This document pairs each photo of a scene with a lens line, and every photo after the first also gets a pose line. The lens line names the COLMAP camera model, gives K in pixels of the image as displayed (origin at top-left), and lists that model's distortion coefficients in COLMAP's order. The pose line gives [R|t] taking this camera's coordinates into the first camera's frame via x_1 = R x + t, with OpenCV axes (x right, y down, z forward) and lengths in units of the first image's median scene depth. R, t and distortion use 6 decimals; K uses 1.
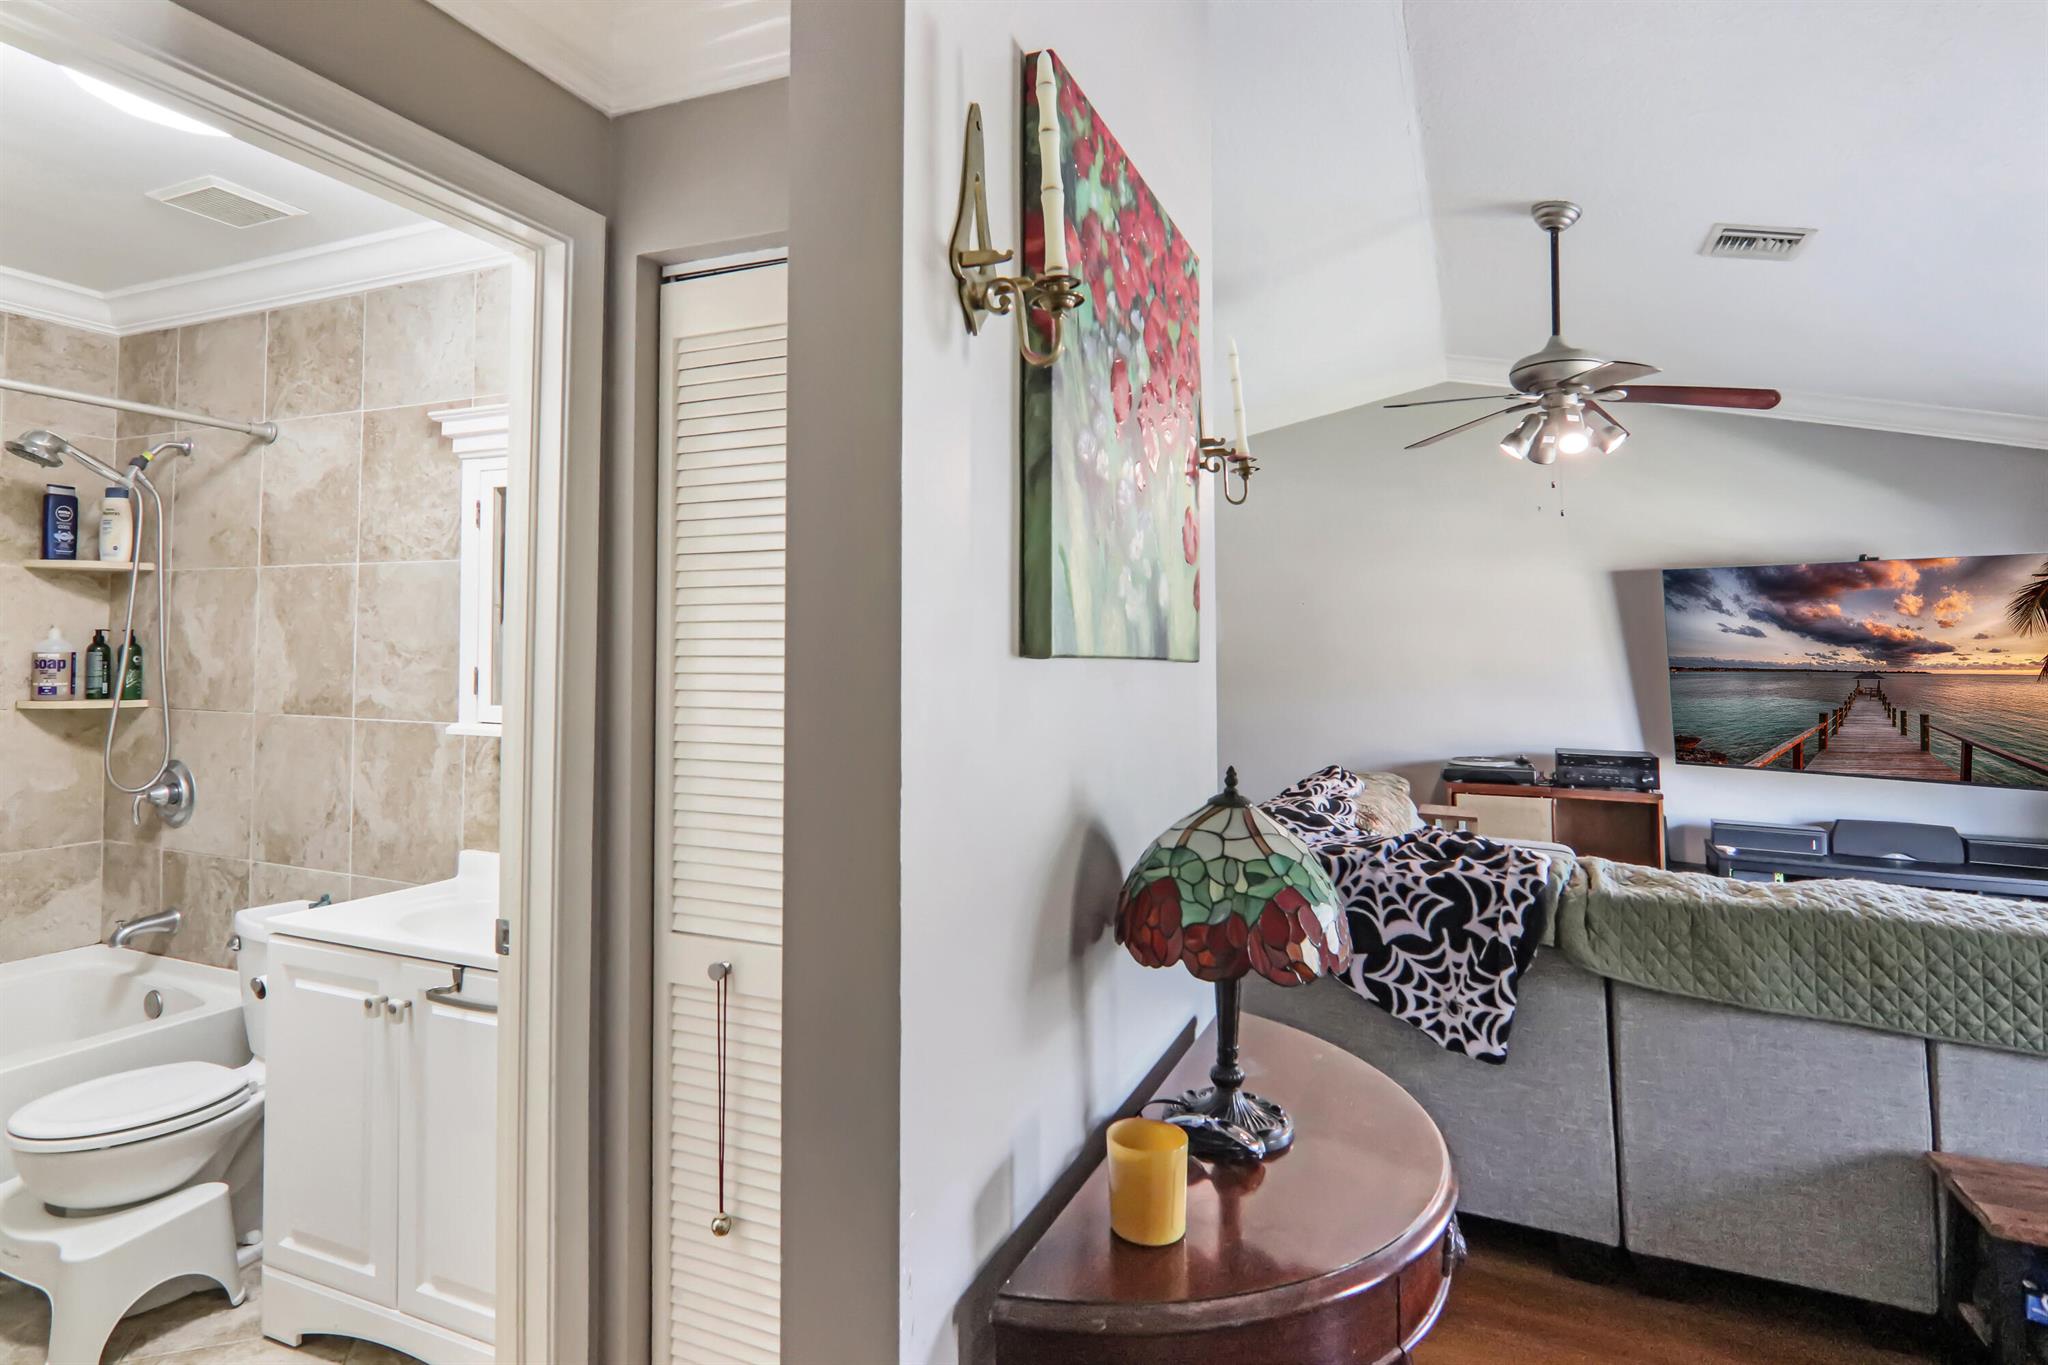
lens RADIAL K [[1063.4, 0, 1063.9], [0, 1063.4, 620.8], [0, 0, 1]] dist [-0.014280, -0.002673]
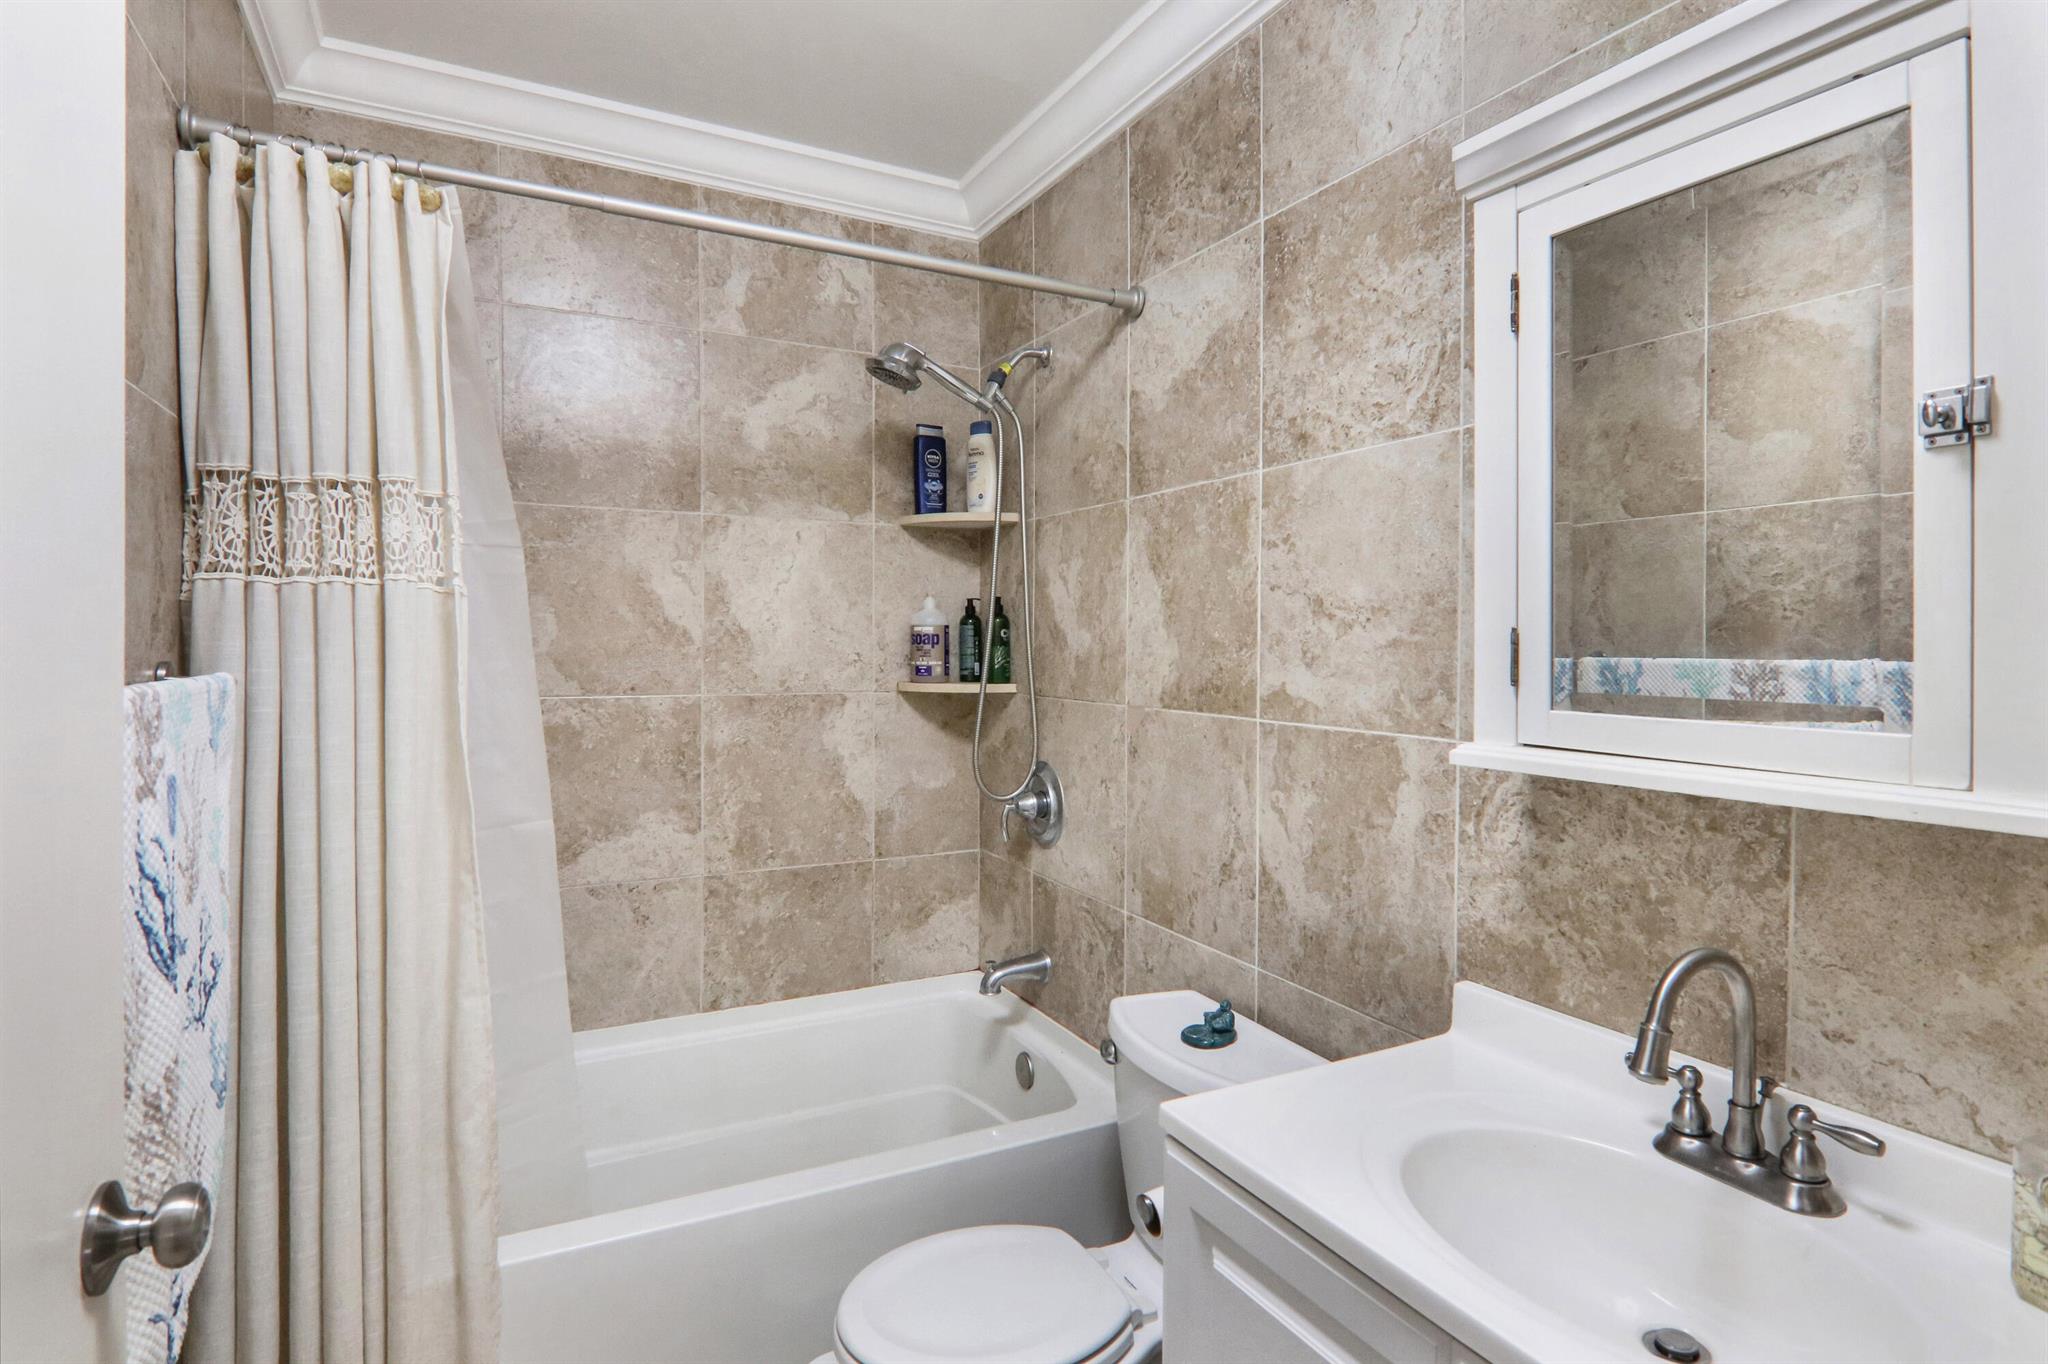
lens RADIAL K [[1063.4, 0, 1017.4], [0, 1063.4, 672.9], [0, 0, 1]] dist [-0.014280, -0.002673]
pose [[0.736013, 0.014413, -0.676814, -0.342079], [0.023490, 0.998628, 0.046811, 0.030919], [0.676559, -0.050351, 0.734665, 0.429947]]
